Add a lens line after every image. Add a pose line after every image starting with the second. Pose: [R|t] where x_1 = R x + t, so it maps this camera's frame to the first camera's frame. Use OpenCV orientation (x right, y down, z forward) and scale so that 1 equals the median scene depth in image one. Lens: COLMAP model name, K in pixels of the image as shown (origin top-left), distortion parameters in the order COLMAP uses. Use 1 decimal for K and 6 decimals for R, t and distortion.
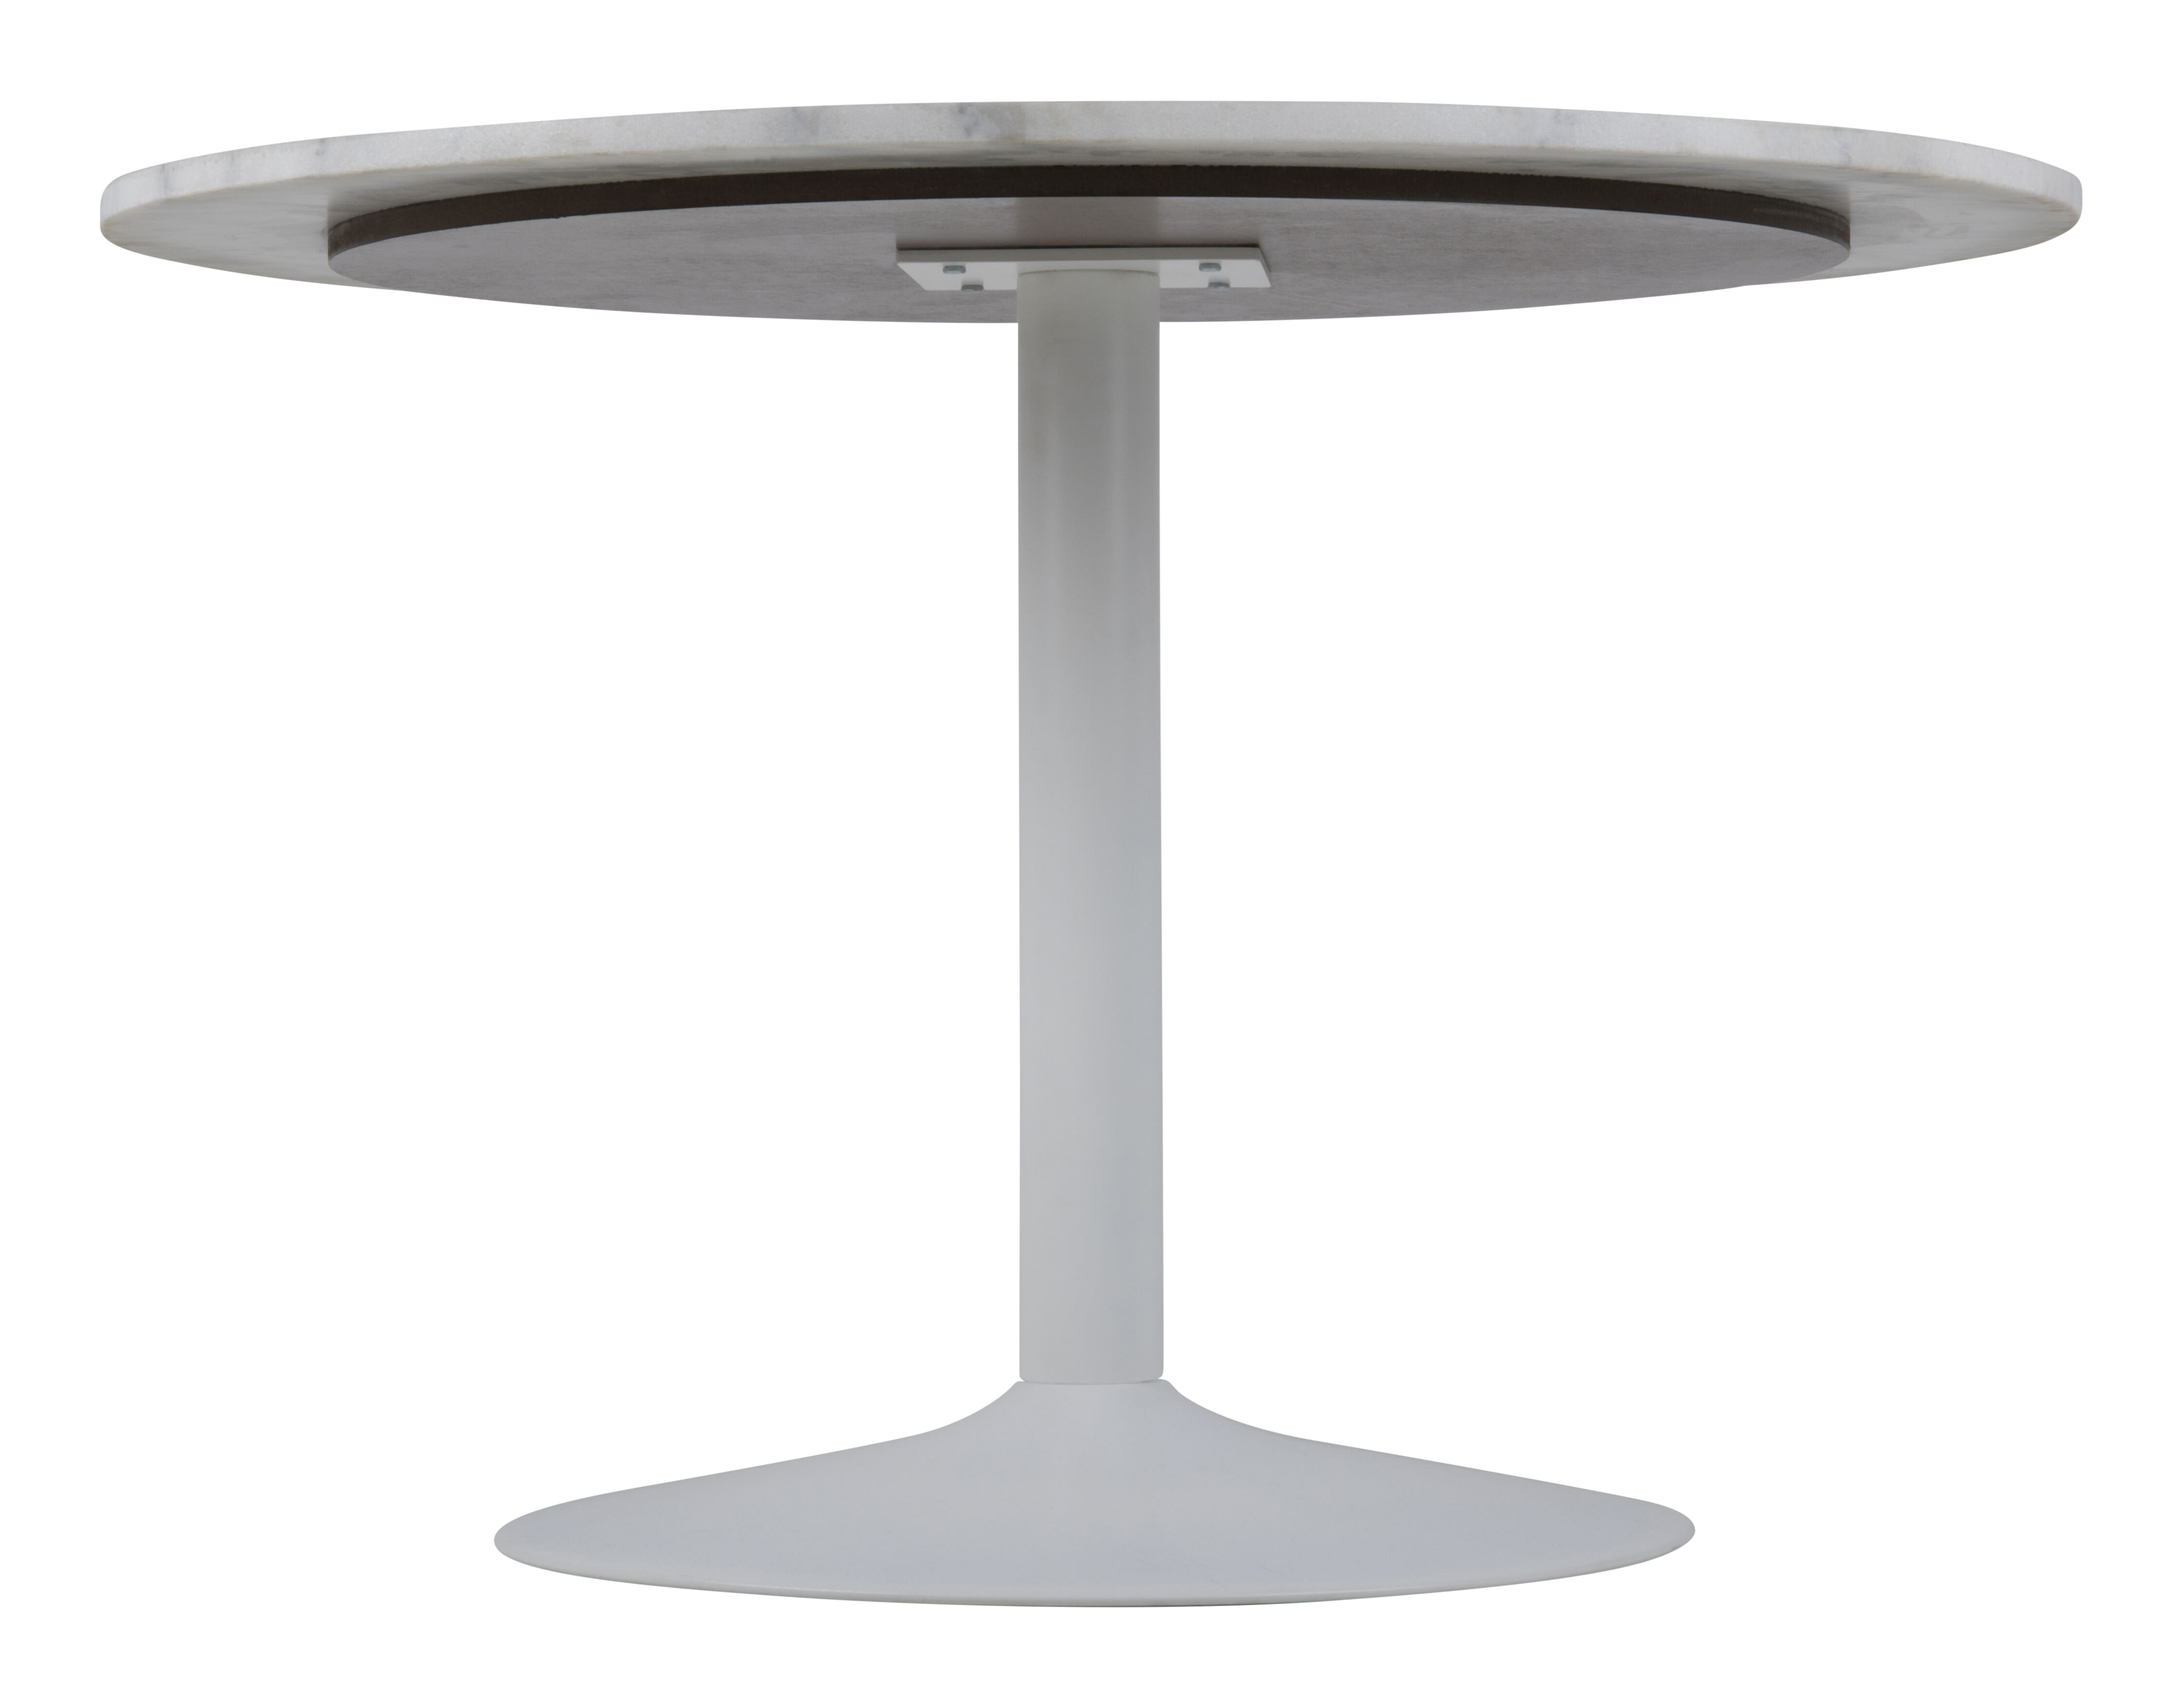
lens RADIAL K [[5625.4, 0, 1088.2], [0, 5625.4, 852.1], [0, 0, 1]] dist [-0.018821, 0.000000]
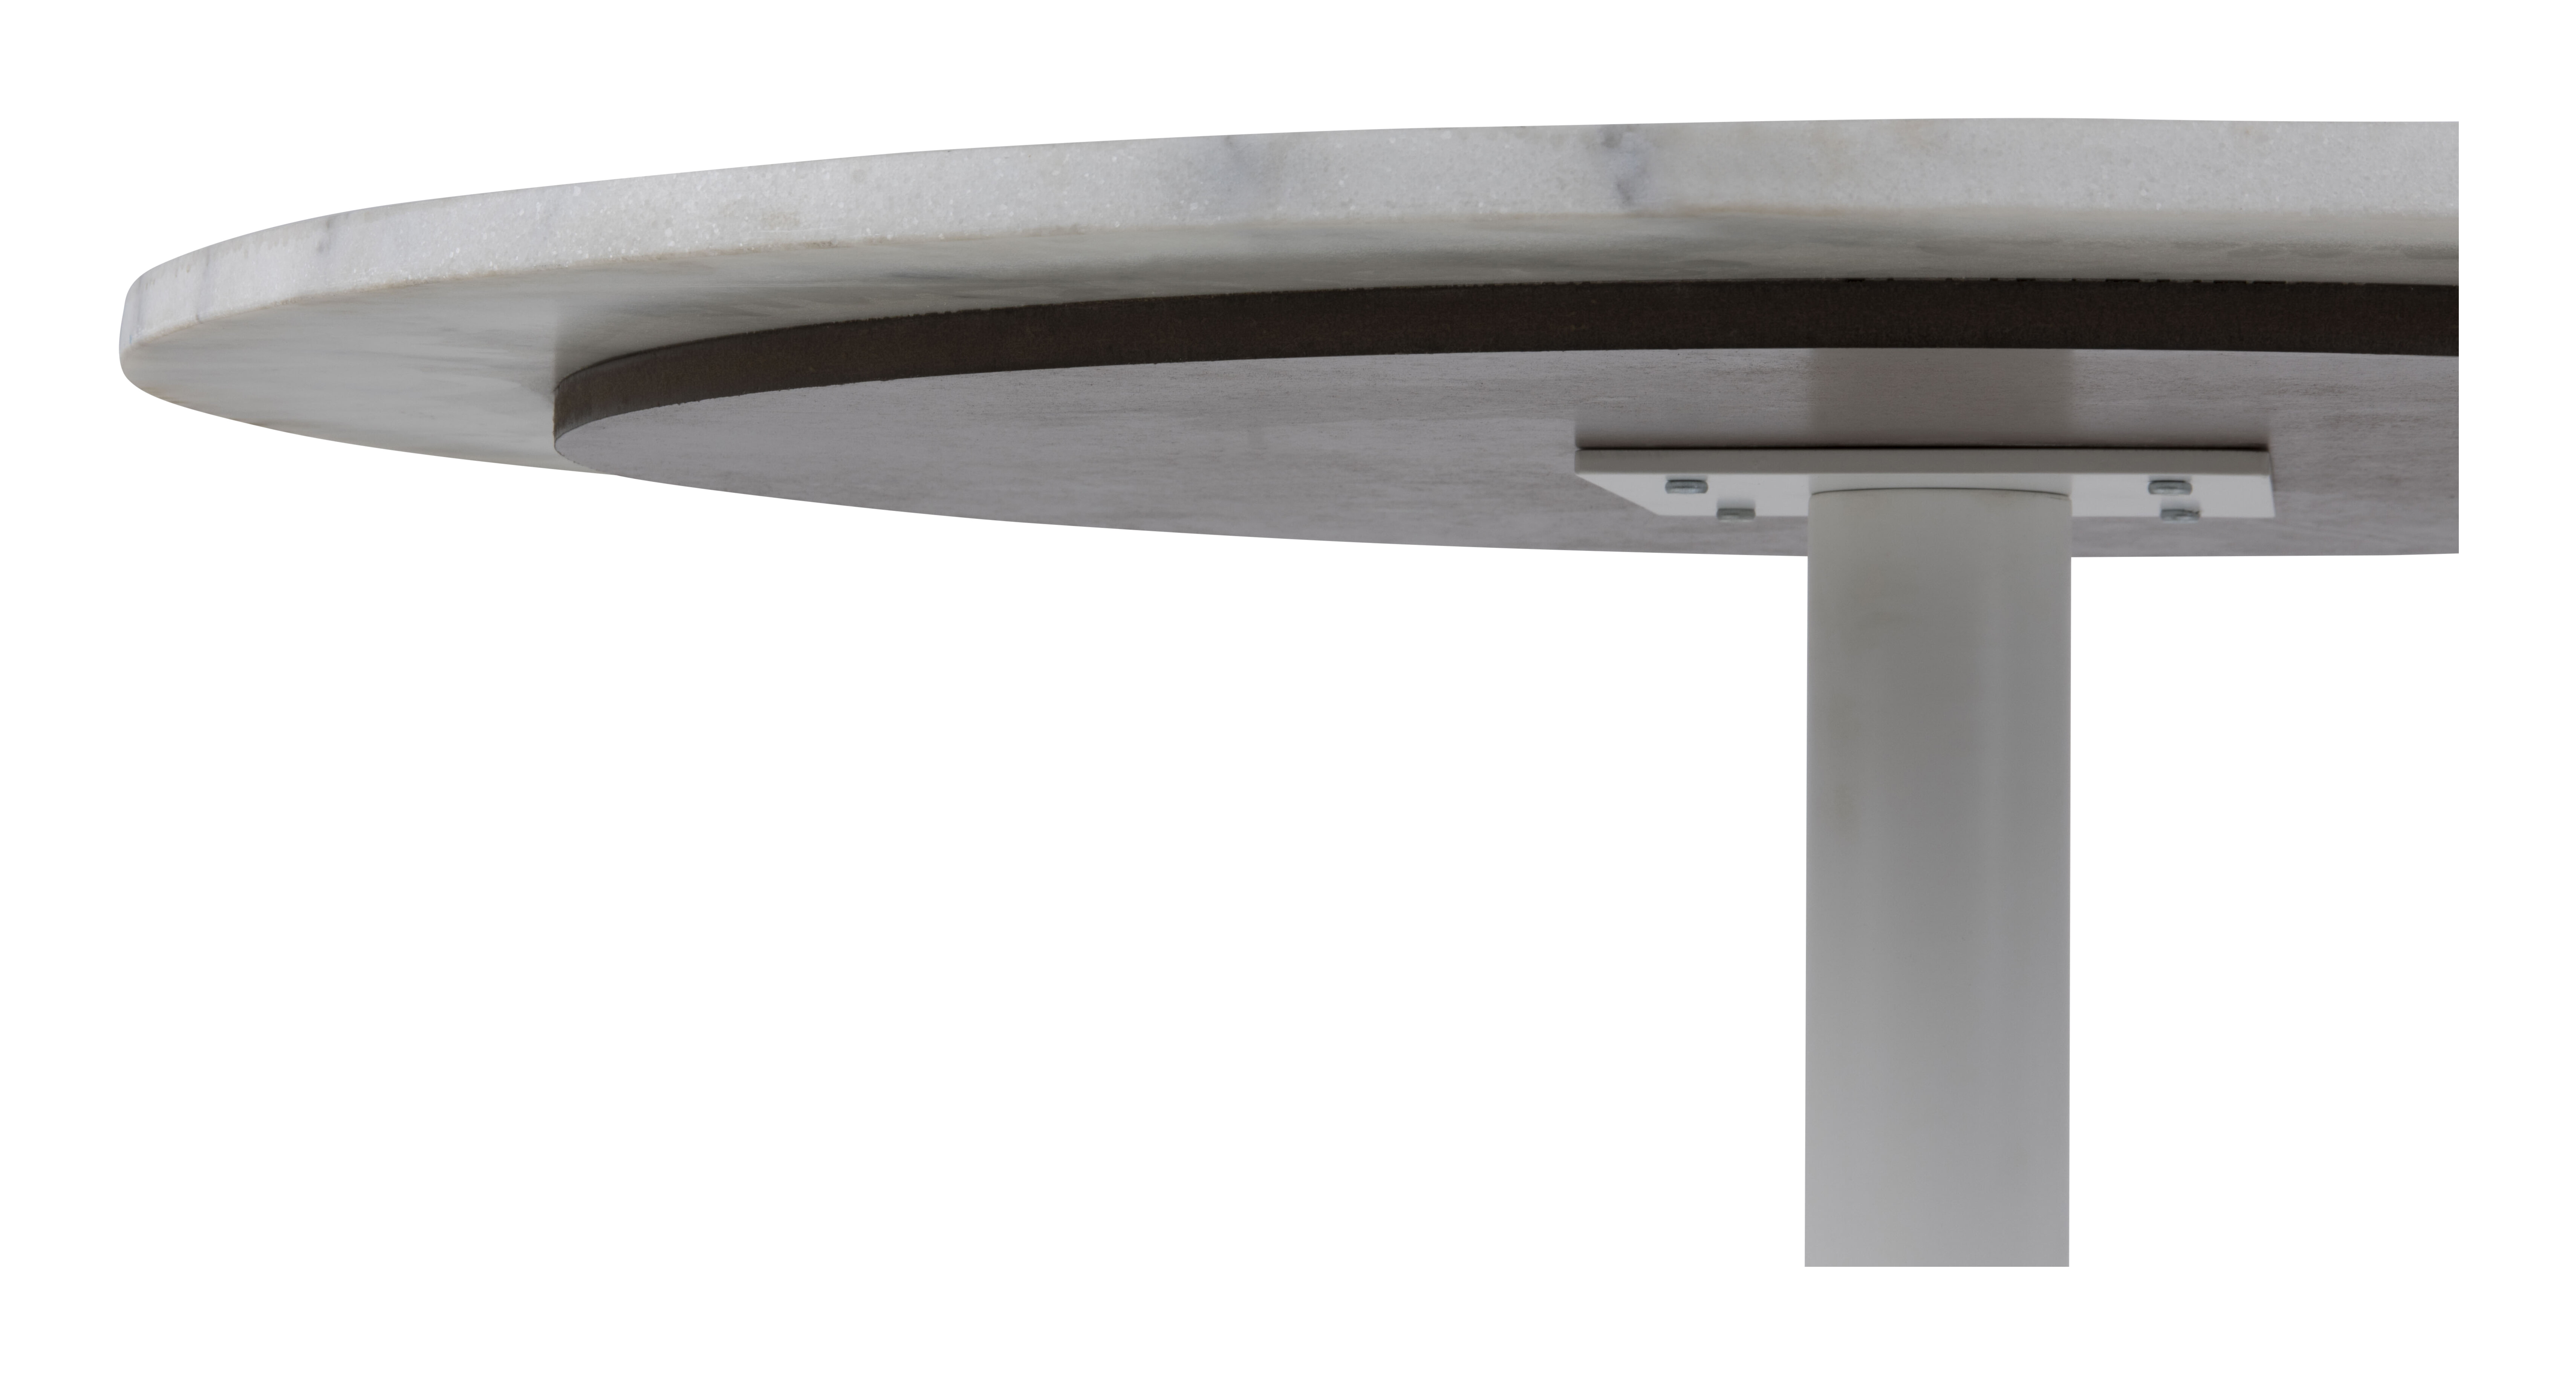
lens RADIAL K [[5247.9, 0, 1290.1], [0, 5247.9, 684.1], [0, 0, 1]] dist [0.046790, 0.000000]
pose [[0.990999, 0.015542, -0.132967, 0.006383], [-0.022810, 0.998317, -0.053314, -0.064855], [0.131915, 0.055867, 0.989685, 0.567800]]
